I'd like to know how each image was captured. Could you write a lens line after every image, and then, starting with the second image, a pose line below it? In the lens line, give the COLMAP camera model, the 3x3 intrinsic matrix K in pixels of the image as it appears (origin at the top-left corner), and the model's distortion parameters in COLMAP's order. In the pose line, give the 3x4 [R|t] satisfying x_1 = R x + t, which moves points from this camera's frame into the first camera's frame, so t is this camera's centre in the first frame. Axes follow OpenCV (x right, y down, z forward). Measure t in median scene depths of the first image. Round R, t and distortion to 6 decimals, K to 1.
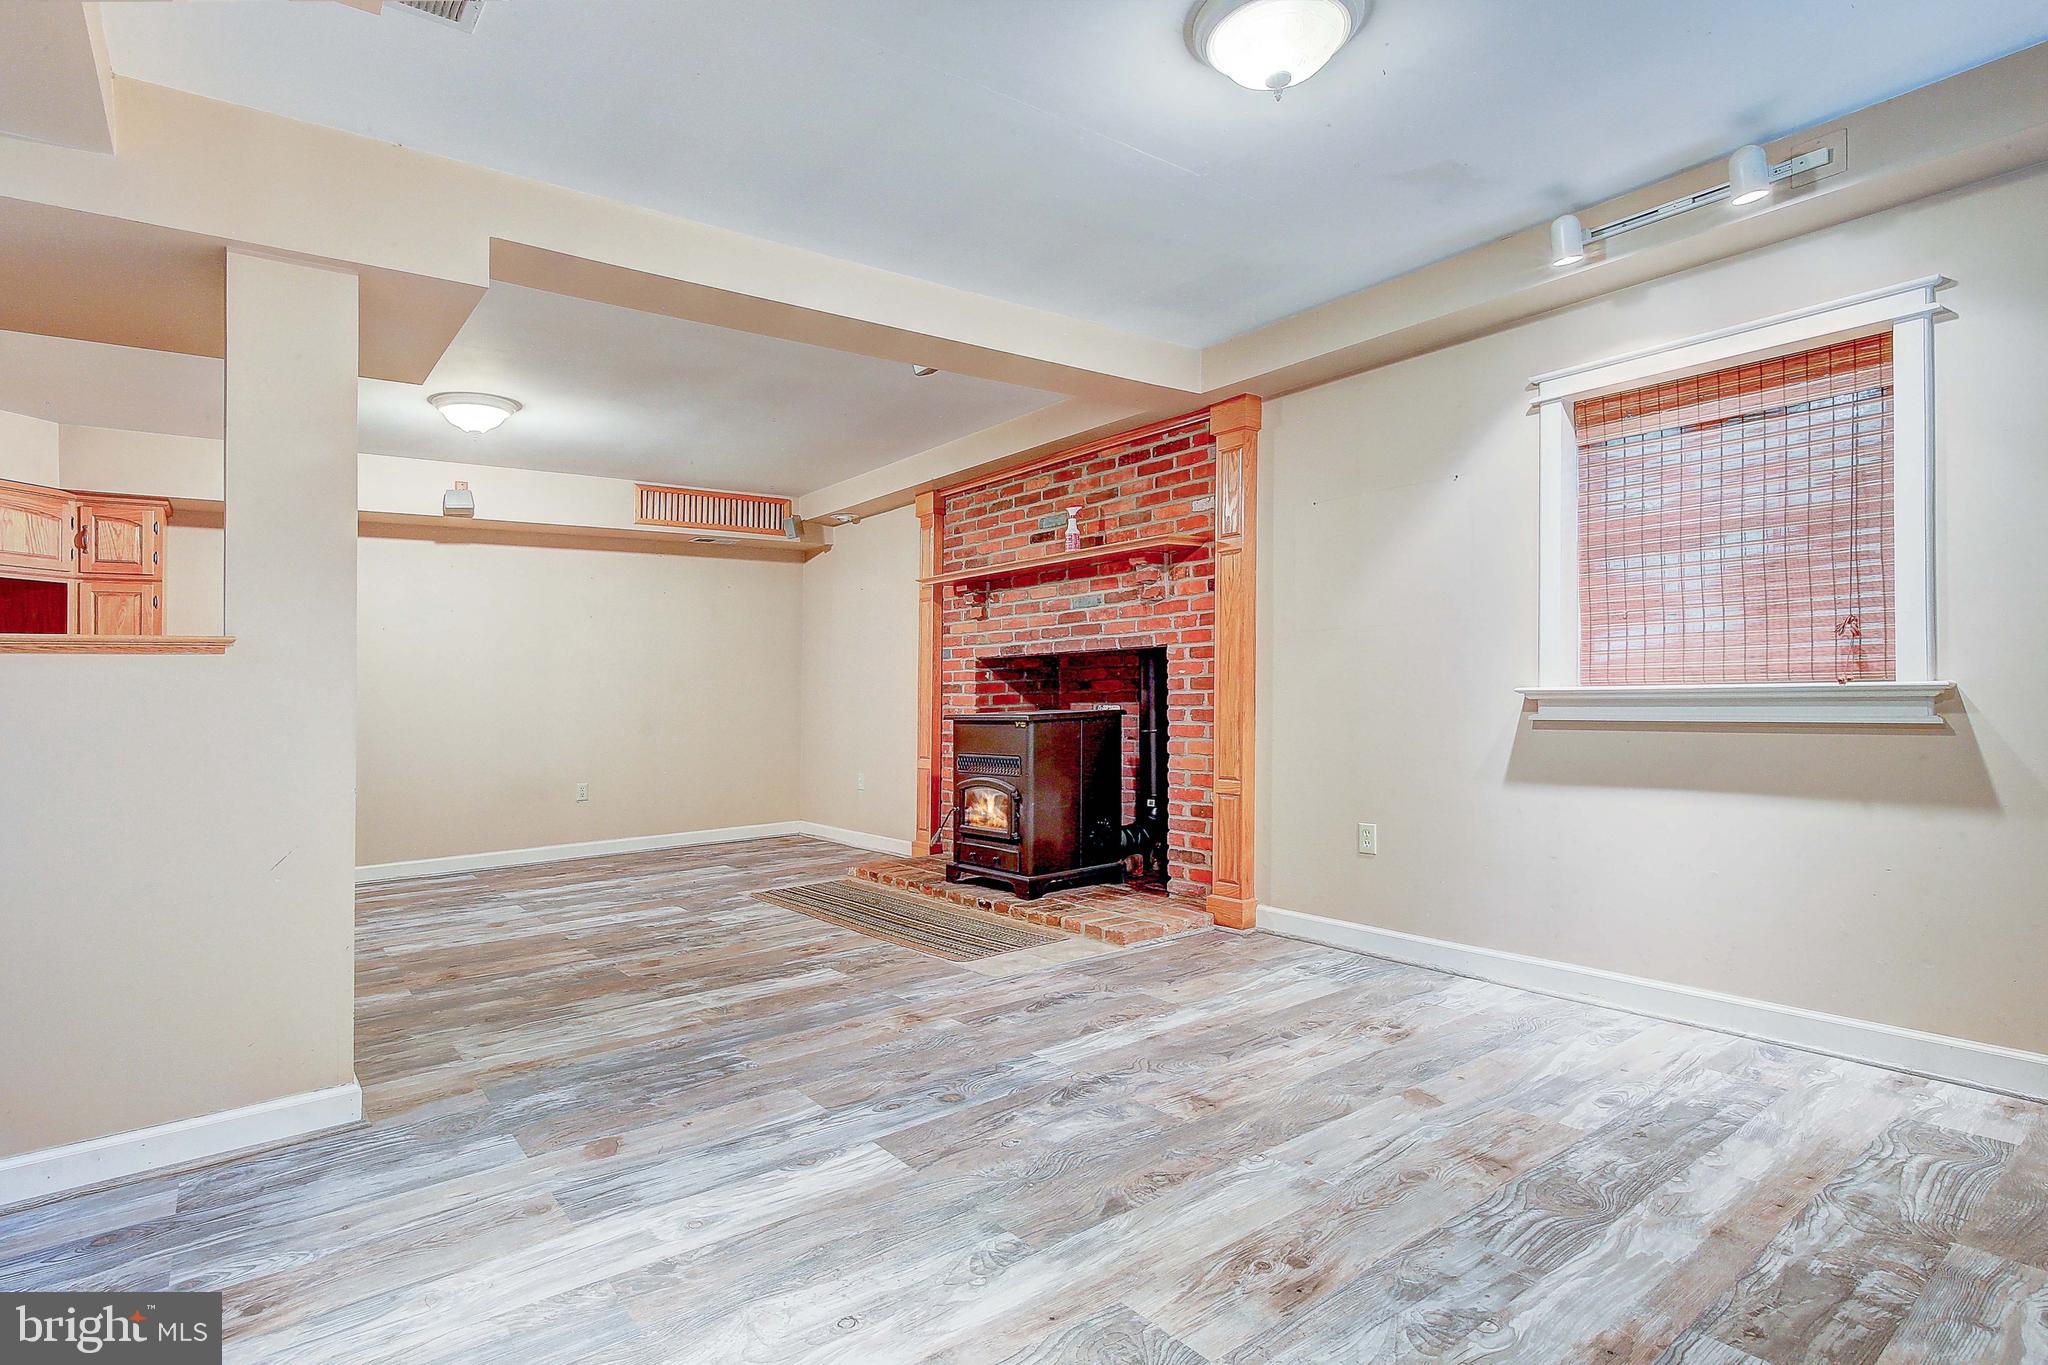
lens RADIAL K [[961.7, 0, 999.1], [0, 961.7, 657.0], [0, 0, 1]] dist [0.008054, -0.000103]
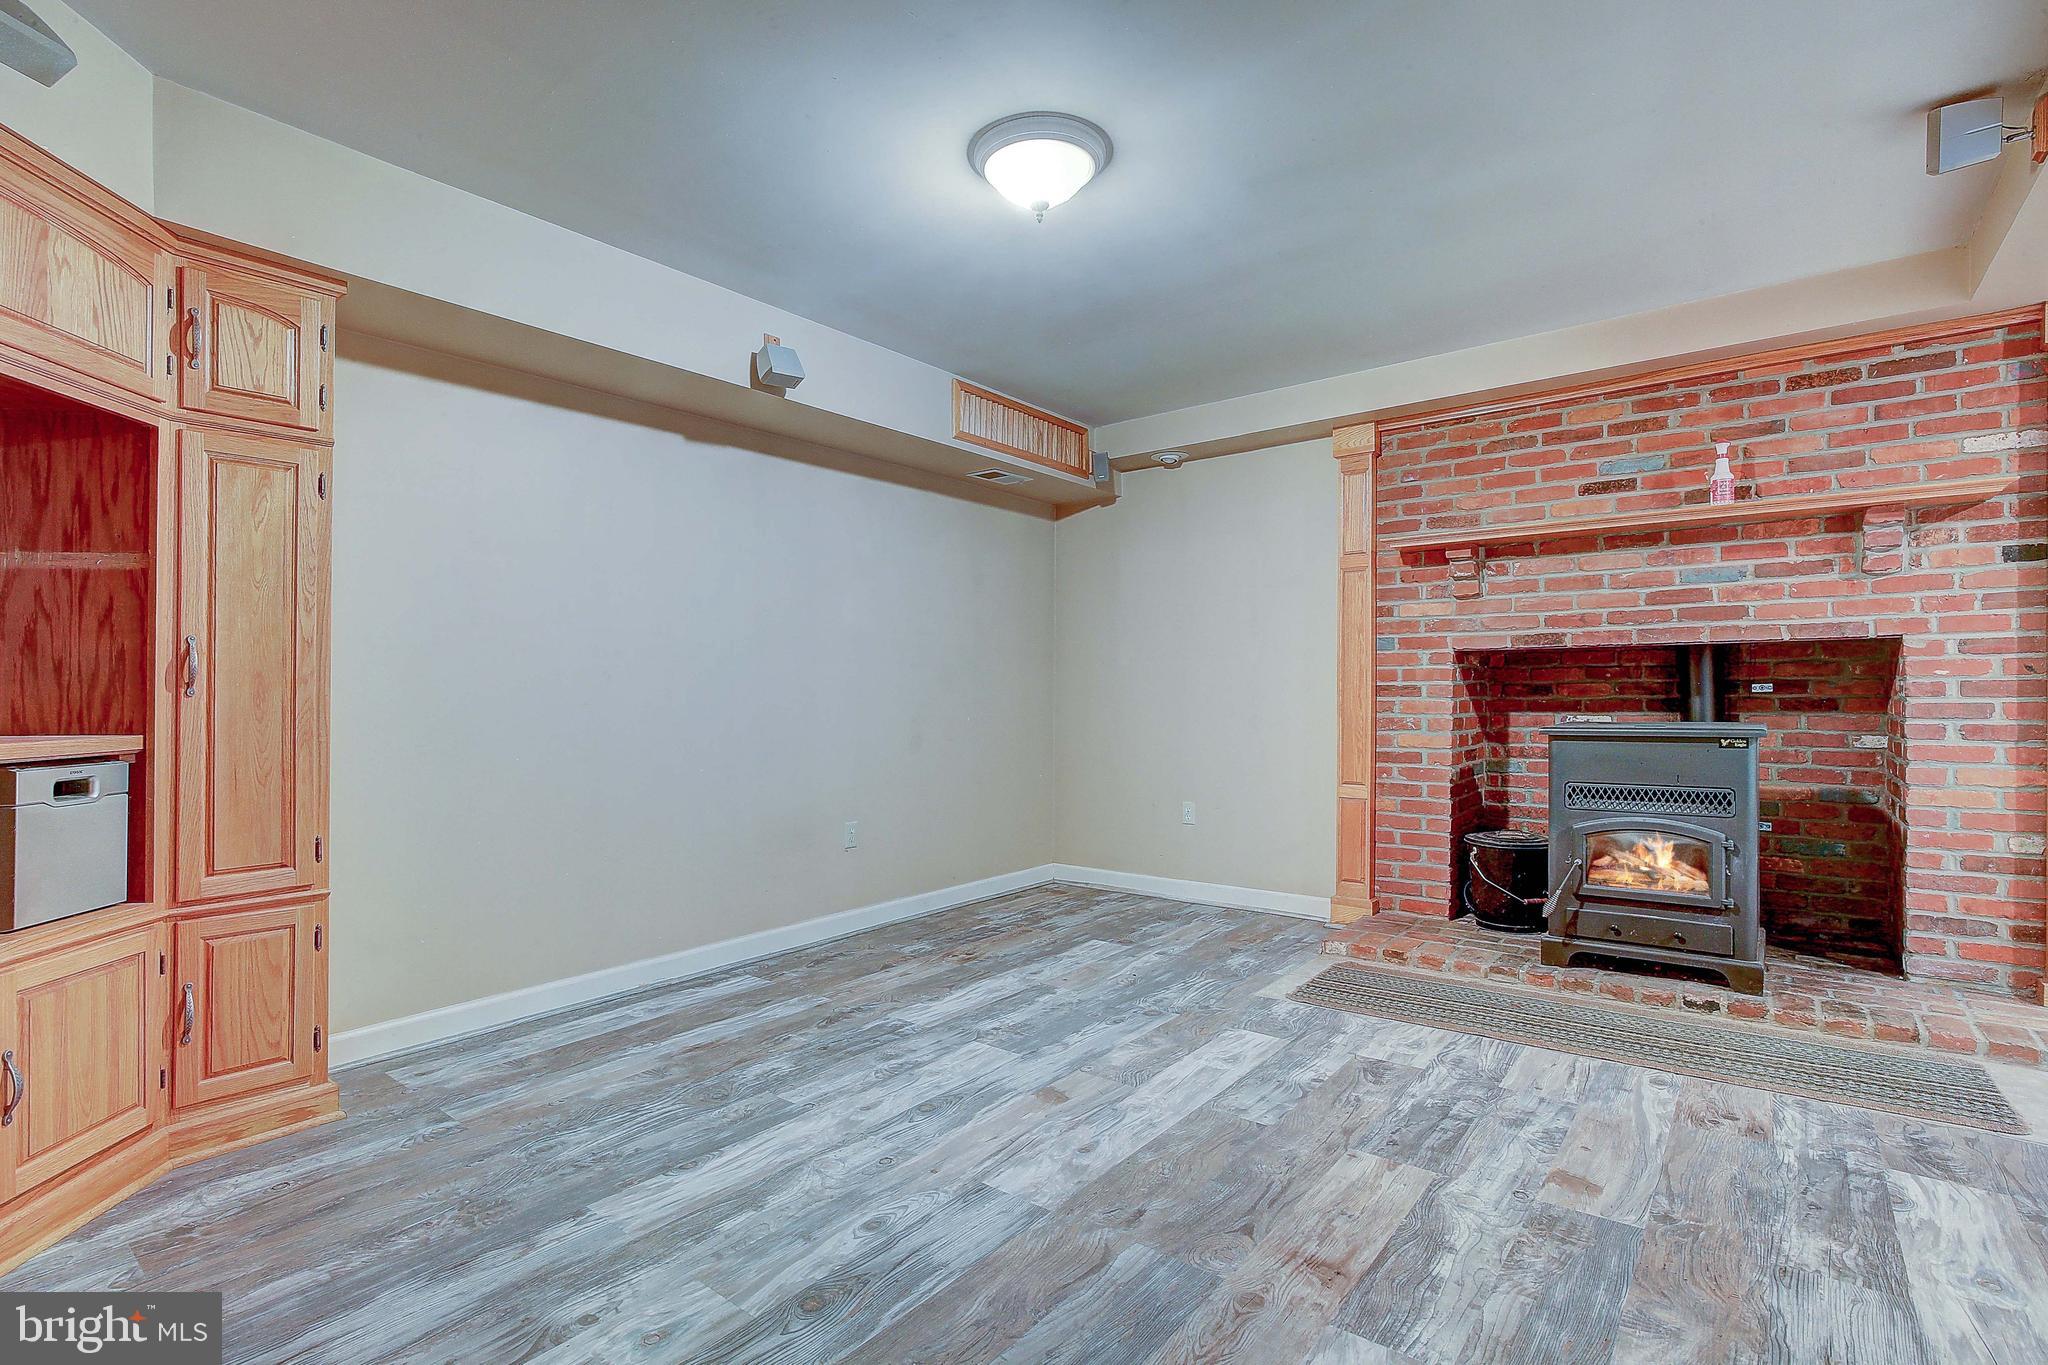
lens RADIAL K [[957.9, 0, 1024.0], [0, 957.9, 682.5], [0, 0, 1]] dist [-0.005442, 0.000619]
pose [[0.974024, 0.020381, 0.225527, -0.946146], [-0.024910, 0.999541, 0.017254, 0.040545], [-0.225072, -0.022424, 0.974084, 0.658898]]
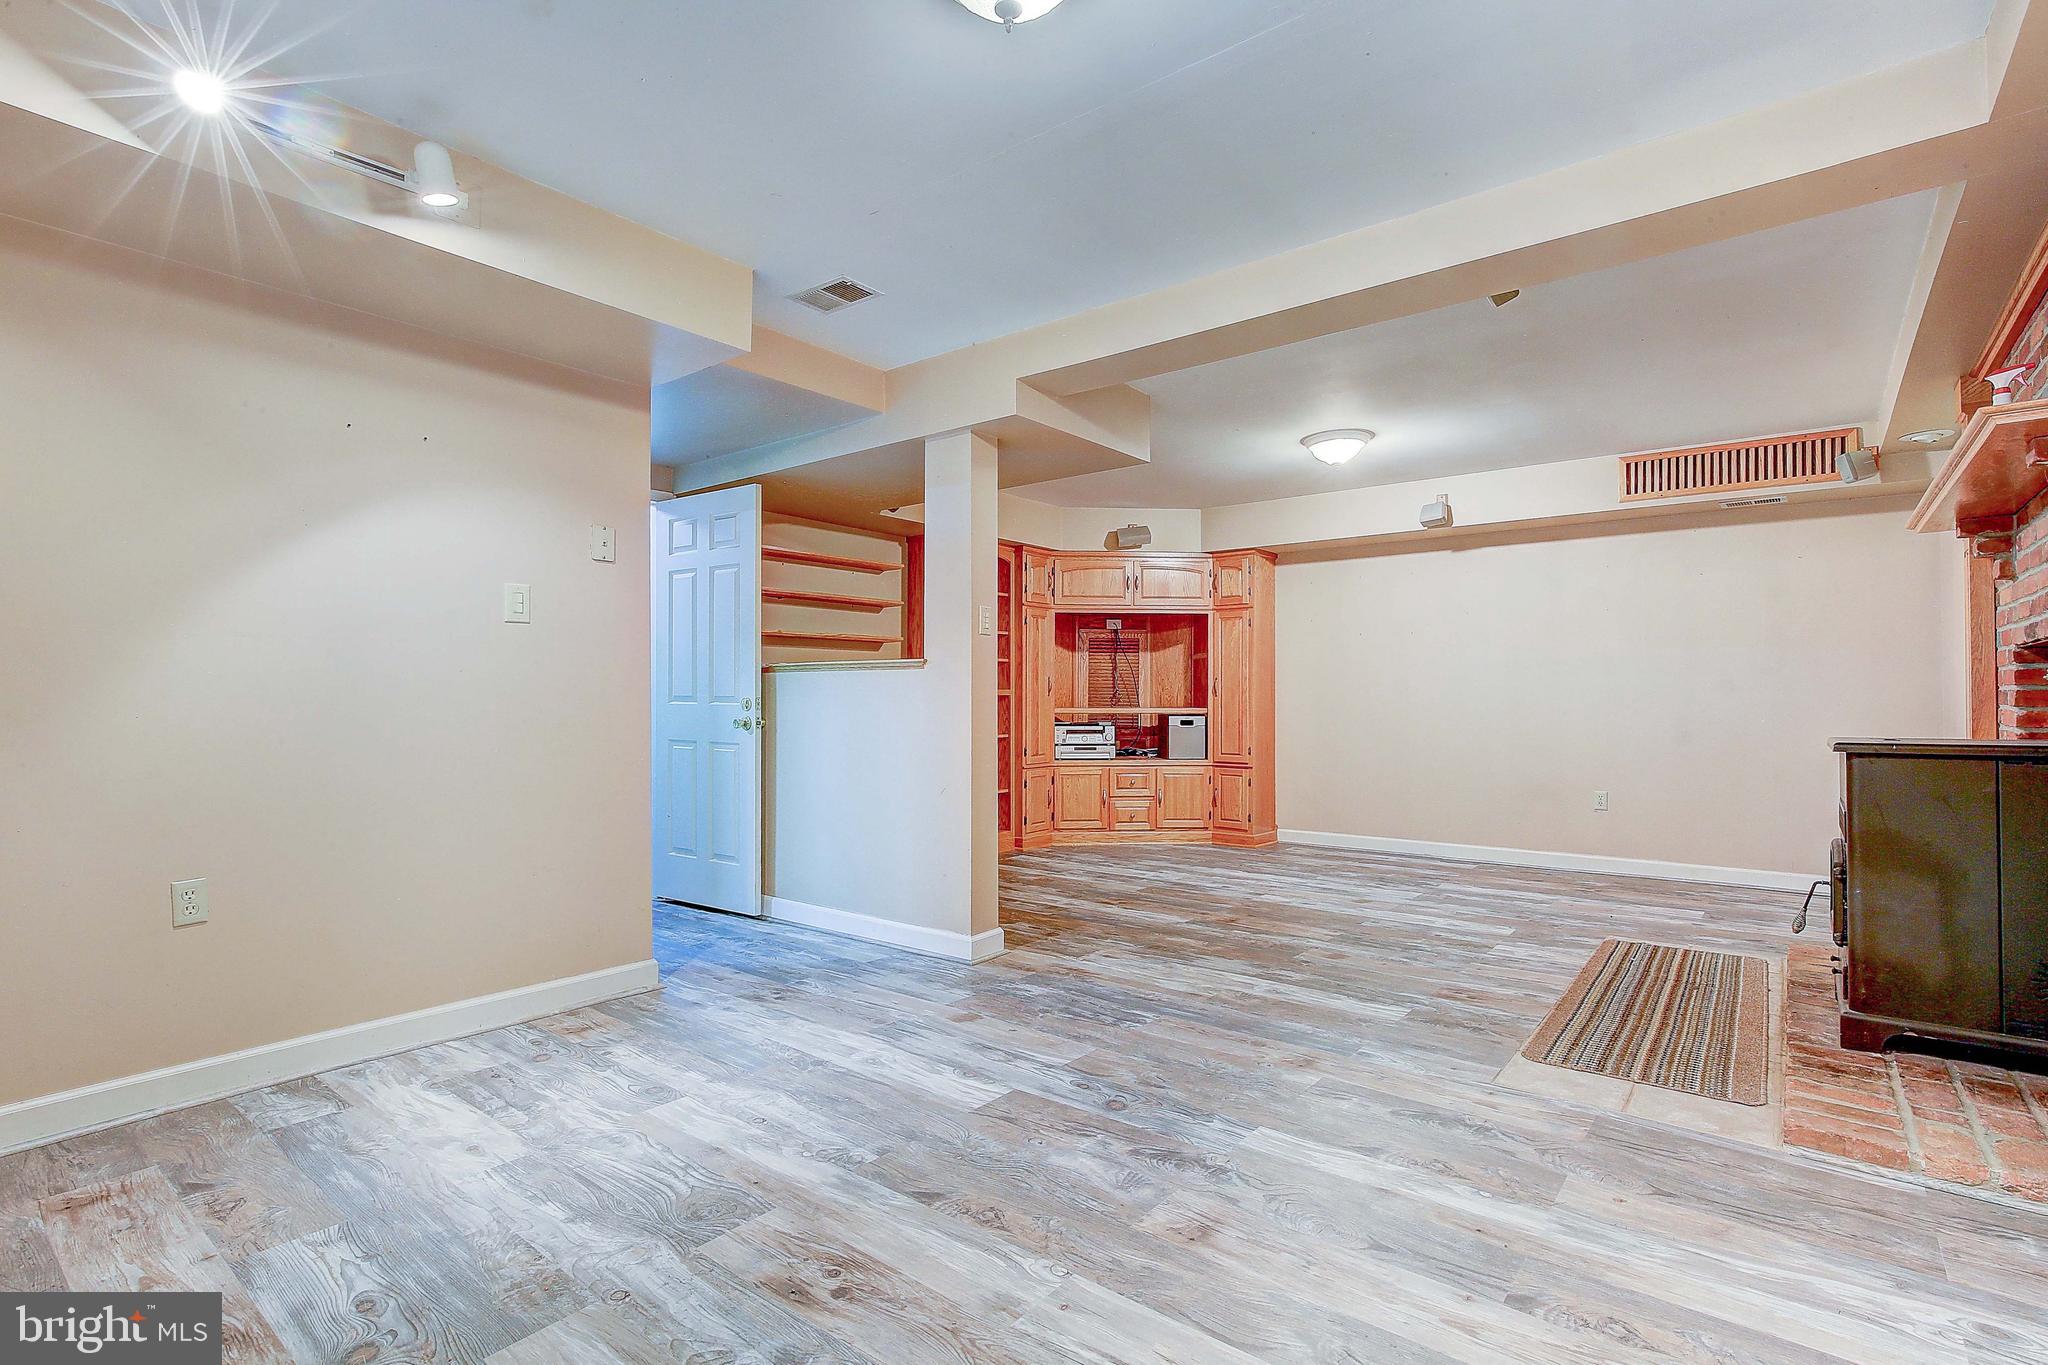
lens RADIAL K [[1028.5, 0, 1088.4], [0, 1028.5, 669.2], [0, 0, 1]] dist [-0.001379, -0.000325]
pose [[0.276127, -0.006367, -0.961100, 0.762327], [0.027809, 0.999612, 0.001367, -0.001889], [0.960719, -0.027104, 0.276197, 0.531596]]
